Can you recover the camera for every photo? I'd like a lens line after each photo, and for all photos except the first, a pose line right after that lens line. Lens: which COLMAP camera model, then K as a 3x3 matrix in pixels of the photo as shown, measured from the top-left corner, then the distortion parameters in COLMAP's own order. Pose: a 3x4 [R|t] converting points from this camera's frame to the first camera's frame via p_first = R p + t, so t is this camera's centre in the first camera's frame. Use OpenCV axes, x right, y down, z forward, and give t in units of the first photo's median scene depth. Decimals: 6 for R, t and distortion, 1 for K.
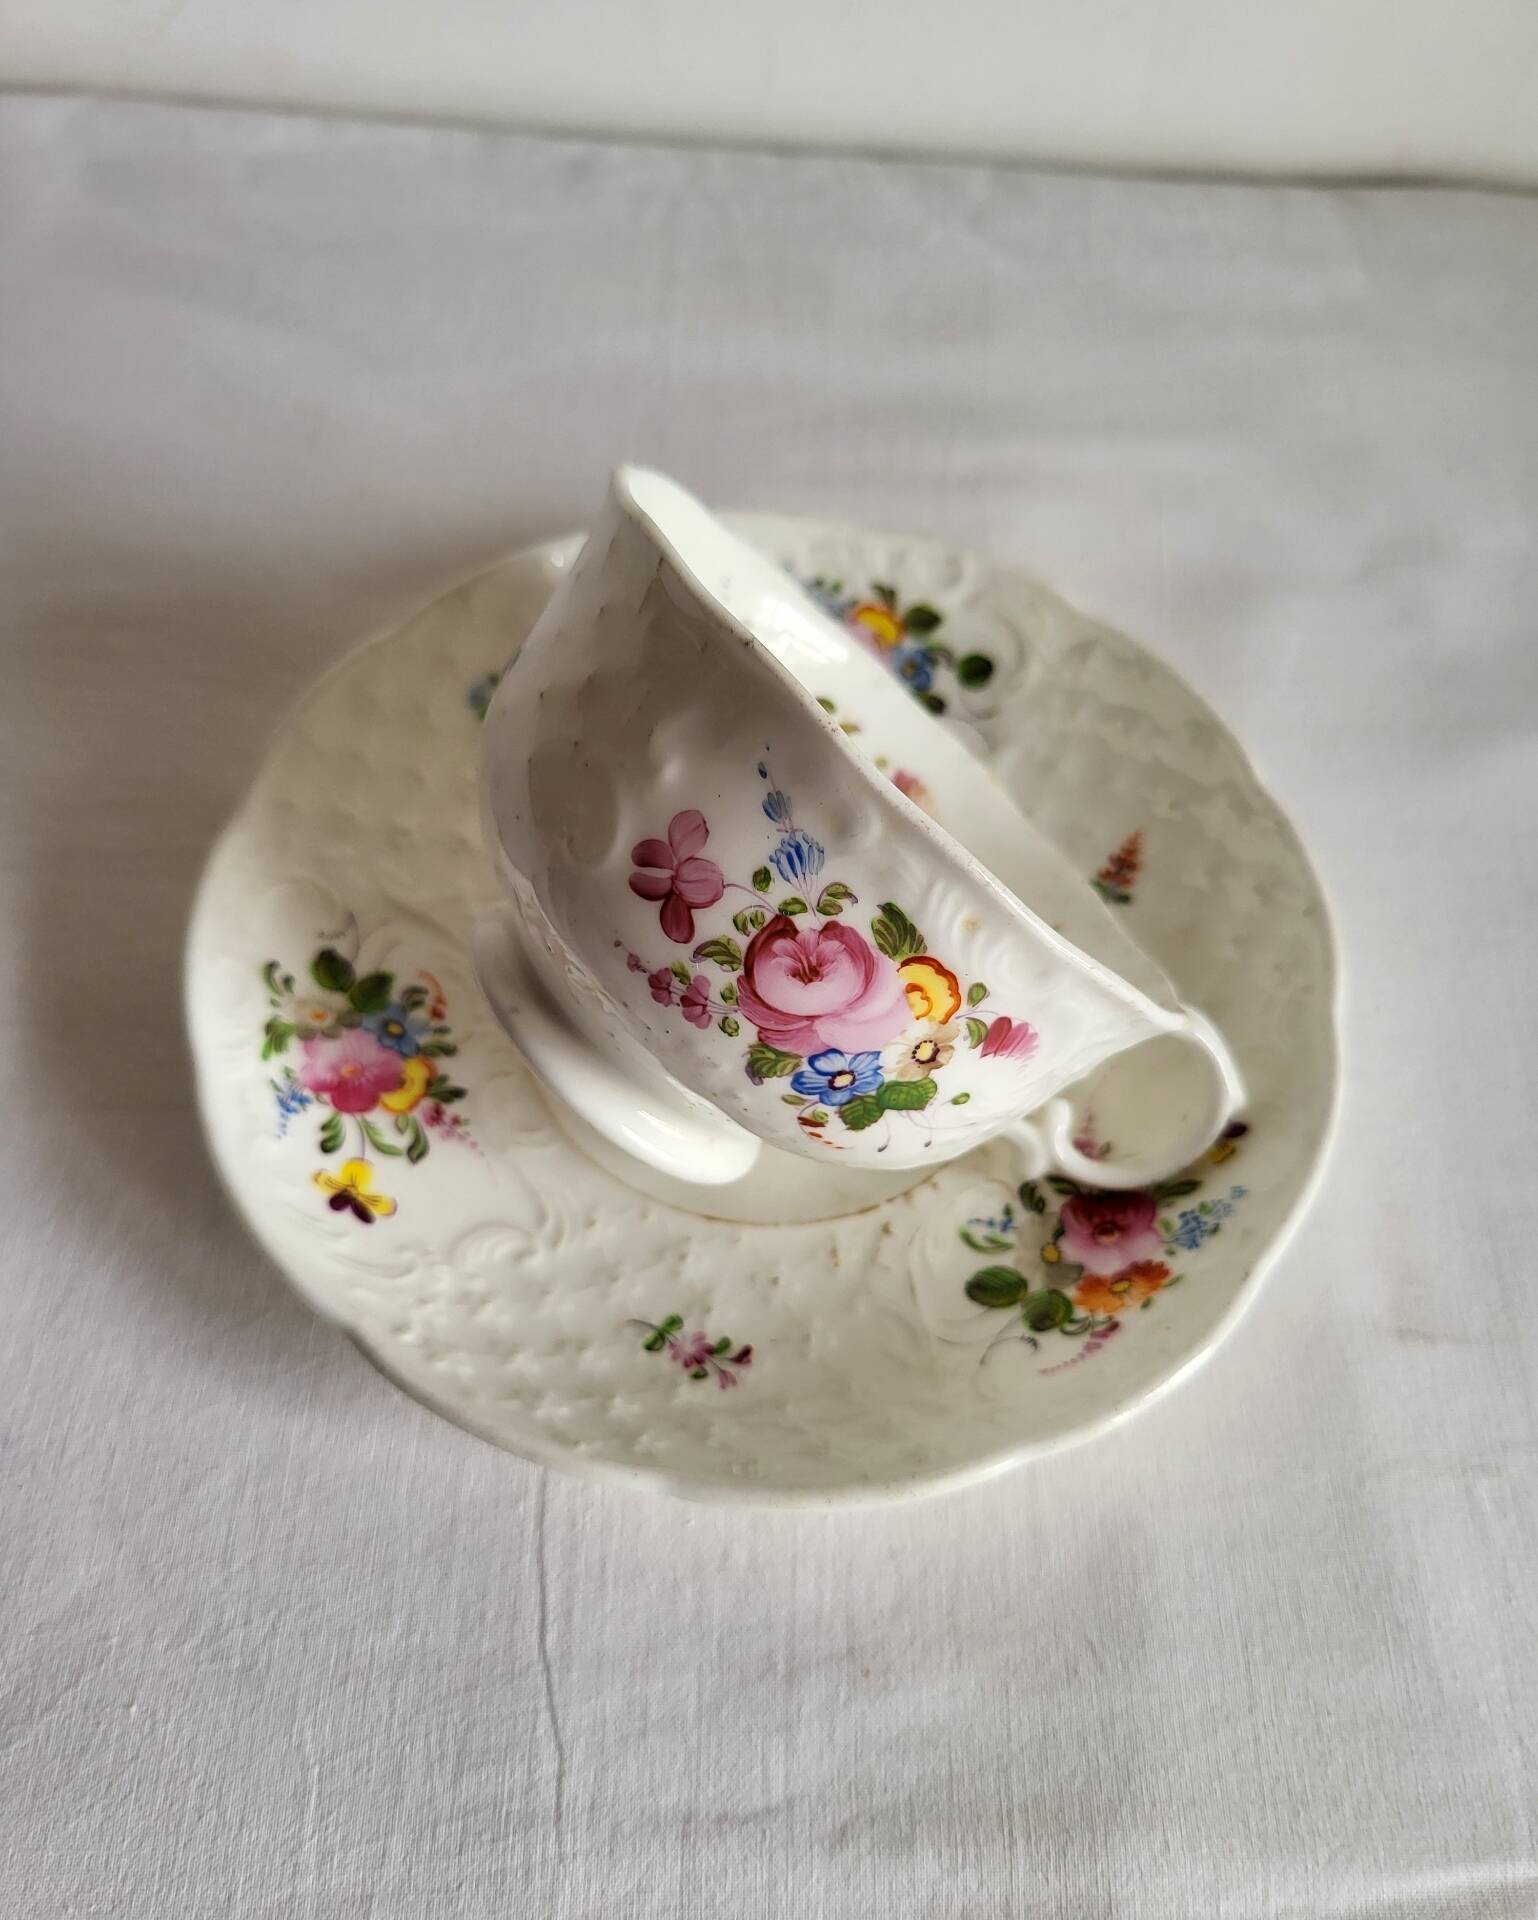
lens RADIAL K [[1571.6, 0, 762.5], [0, 1571.6, 959.4], [0, 0, 1]] dist [-0.007381, -0.004427]
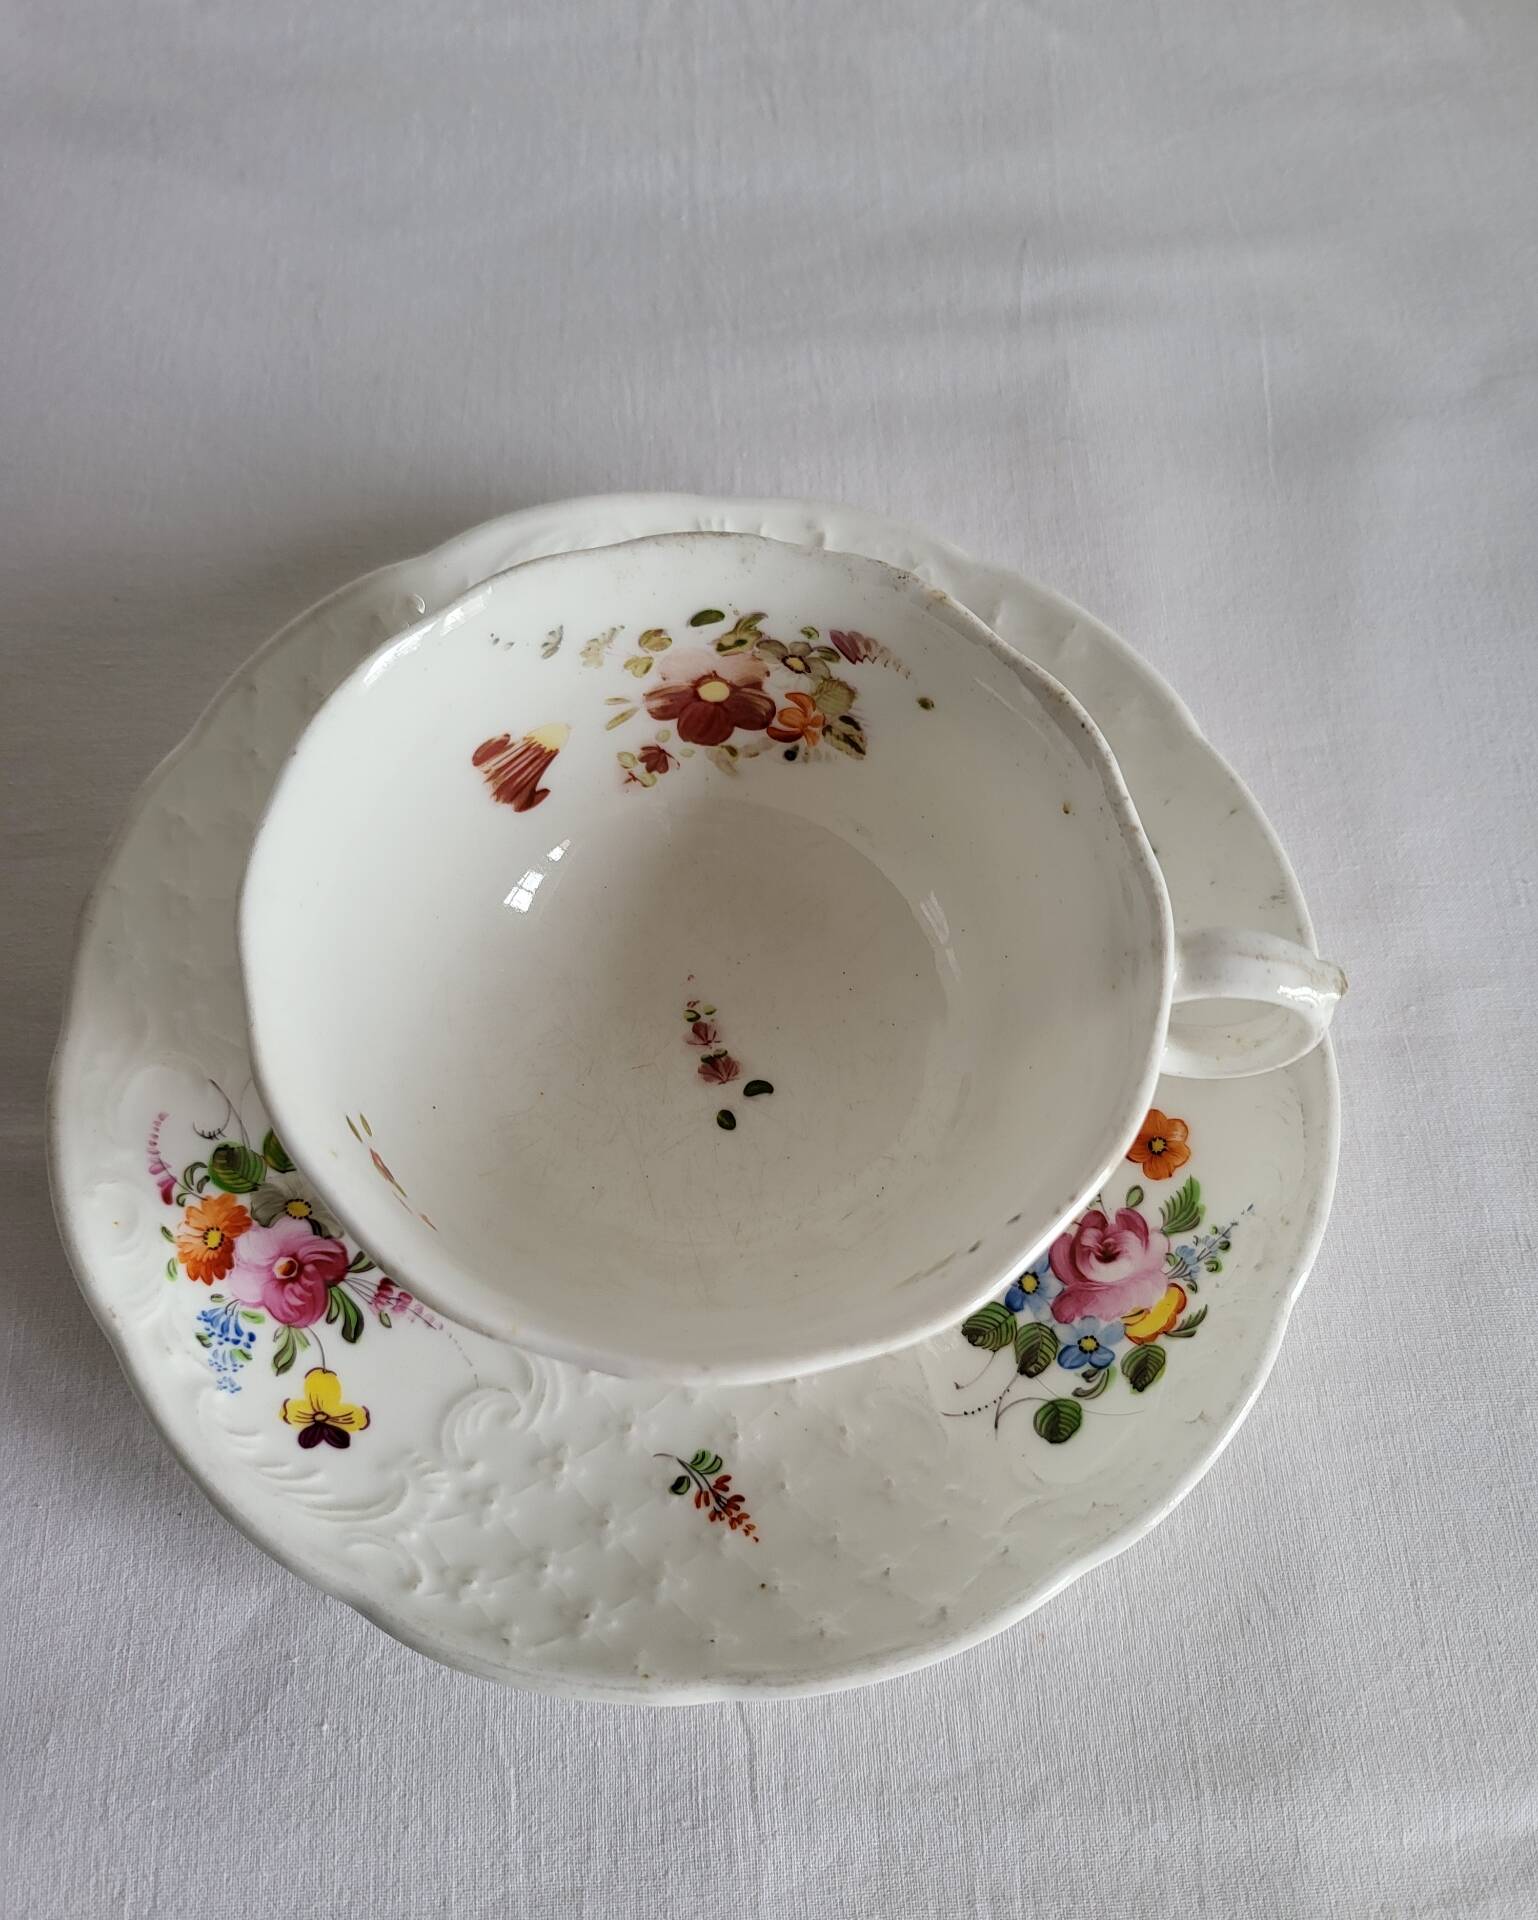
lens RADIAL K [[1487.4, 0, 786.7], [0, 1487.4, 982.6], [0, 0, 1]] dist [-0.009915, -0.013609]
pose [[-0.306086, 0.856473, -0.415652, 0.348909], [-0.838594, -0.035897, 0.543573, -0.541861], [0.450634, 0.514943, 0.729221, 0.407001]]
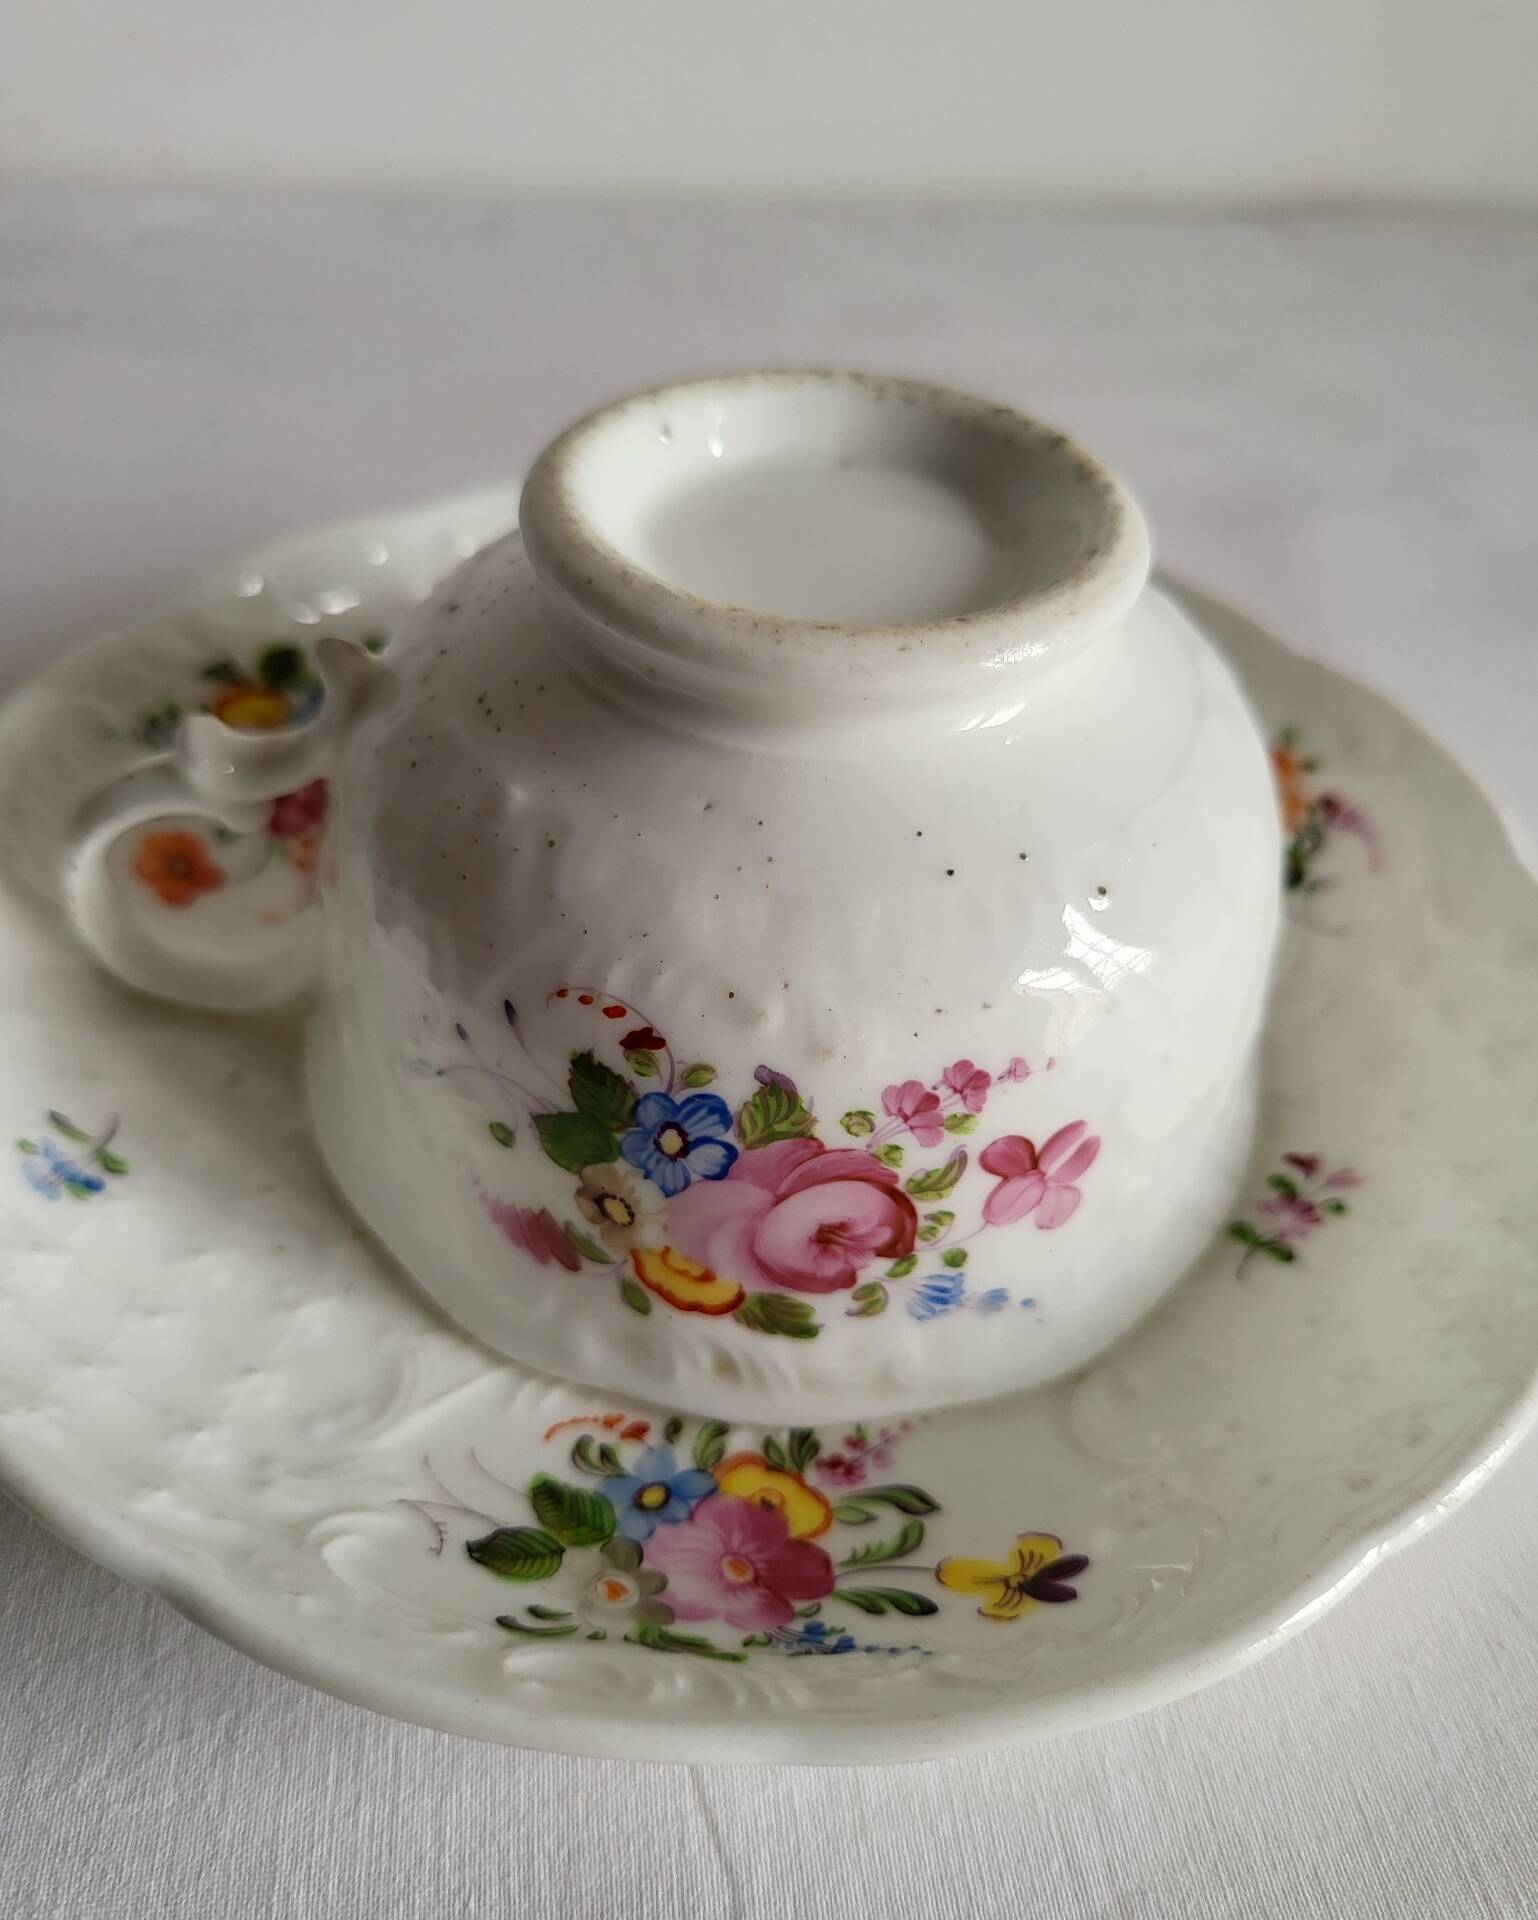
lens RADIAL K [[1559.4, 0, 773.7], [0, 1559.4, 979.9], [0, 0, 1]] dist [-0.012326, -0.046960]
pose [[0.286141, -0.697413, 0.657068, -0.476568], [0.797436, 0.553518, 0.240236, -0.157545], [-0.531243, 0.455228, 0.714527, 0.548043]]
